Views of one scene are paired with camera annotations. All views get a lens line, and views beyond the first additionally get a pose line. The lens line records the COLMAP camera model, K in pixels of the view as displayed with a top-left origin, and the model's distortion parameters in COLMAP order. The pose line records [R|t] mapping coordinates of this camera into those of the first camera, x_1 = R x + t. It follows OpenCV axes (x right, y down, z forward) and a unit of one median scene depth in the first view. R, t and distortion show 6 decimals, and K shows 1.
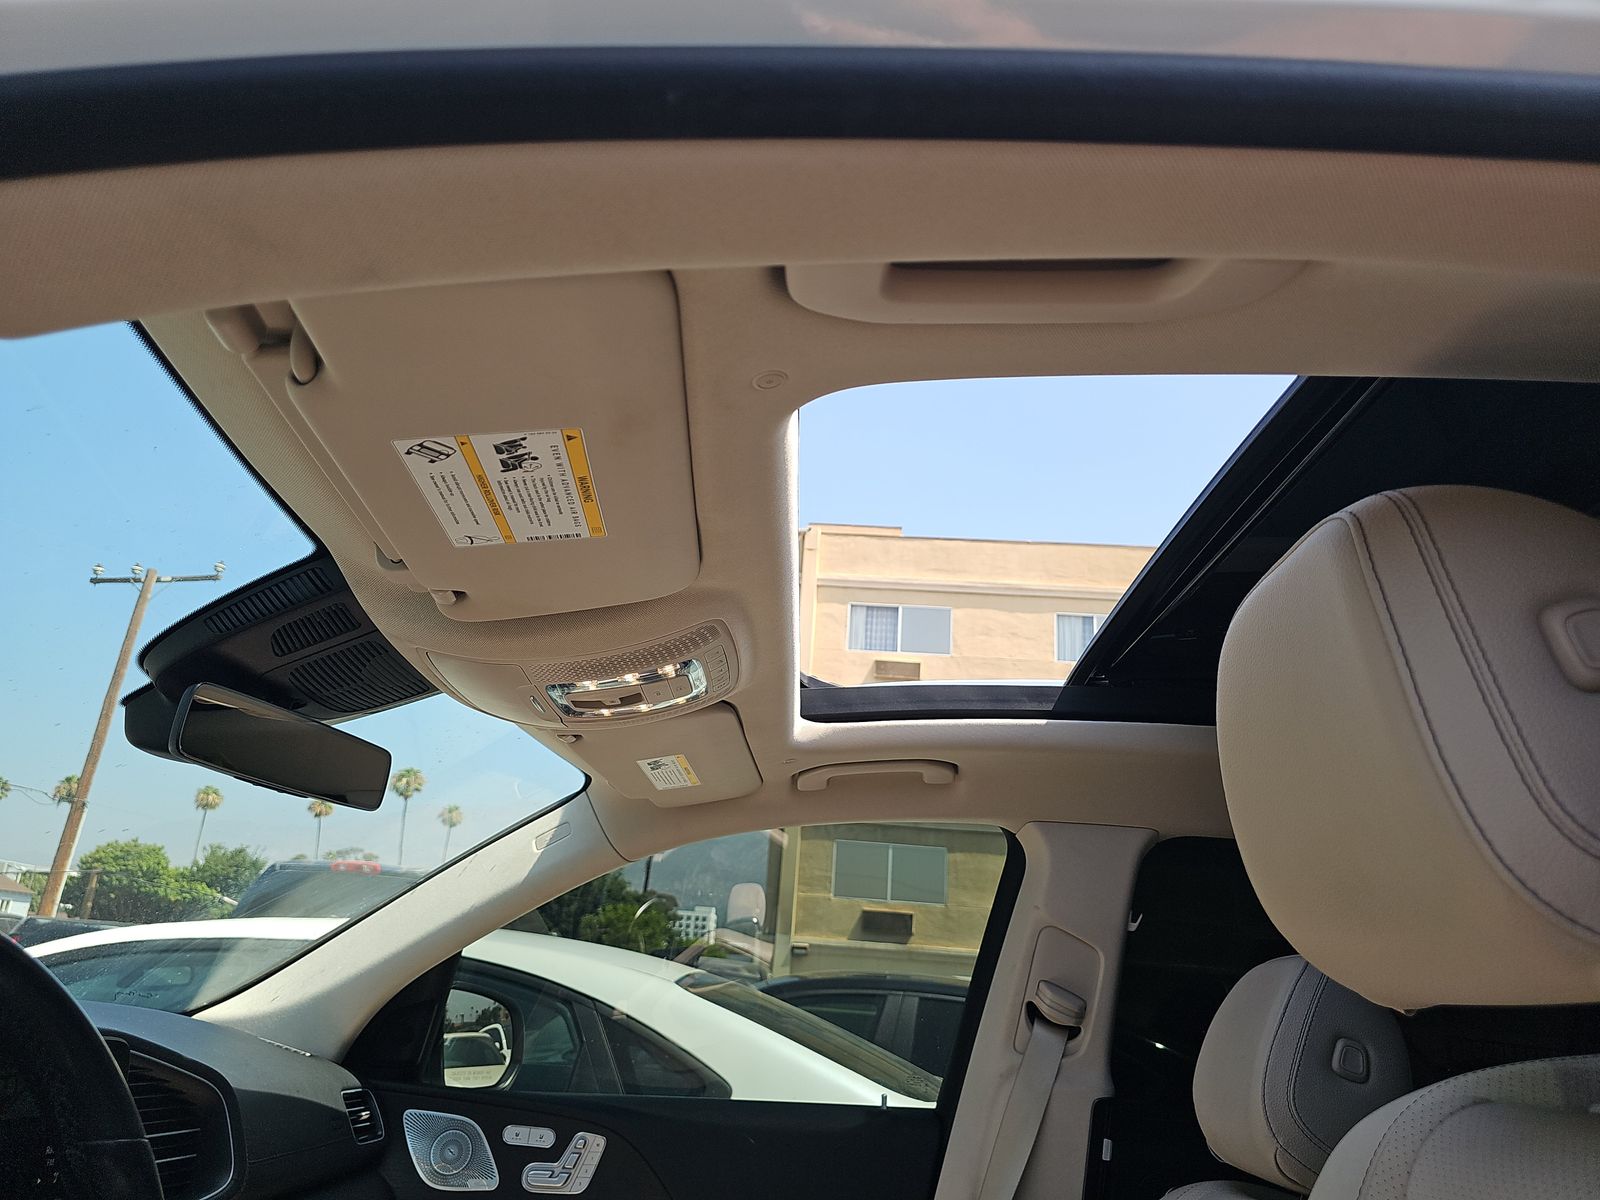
lens RADIAL K [[1083.4, 0, 815.7], [0, 1083.4, 592.9], [0, 0, 1]] dist [0.019316, -0.017715]
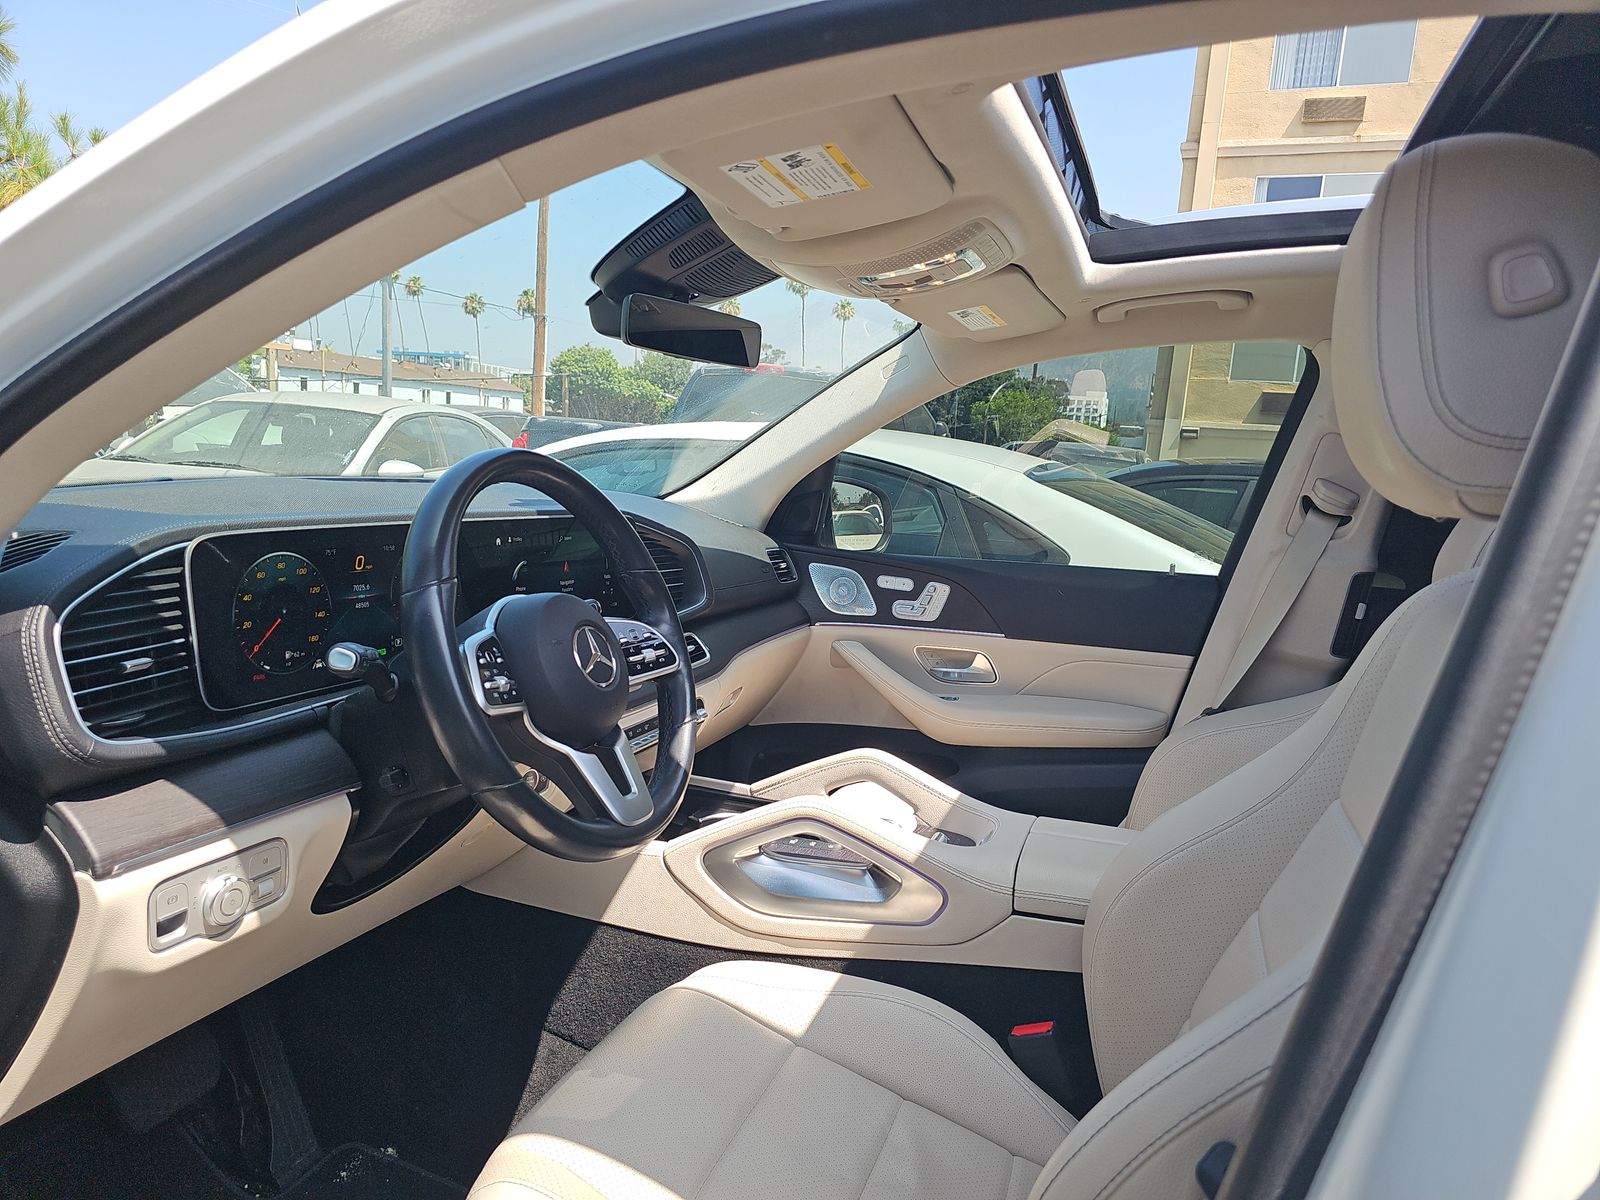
lens RADIAL K [[1083.4, 0, 822.2], [0, 1083.4, 607.9], [0, 0, 1]] dist [0.019316, -0.017715]
pose [[0.942087, 0.045541, -0.332263, 0.093979], [0.112220, 0.890819, 0.440282, -0.079021], [0.316037, -0.452070, 0.834118, -0.170281]]
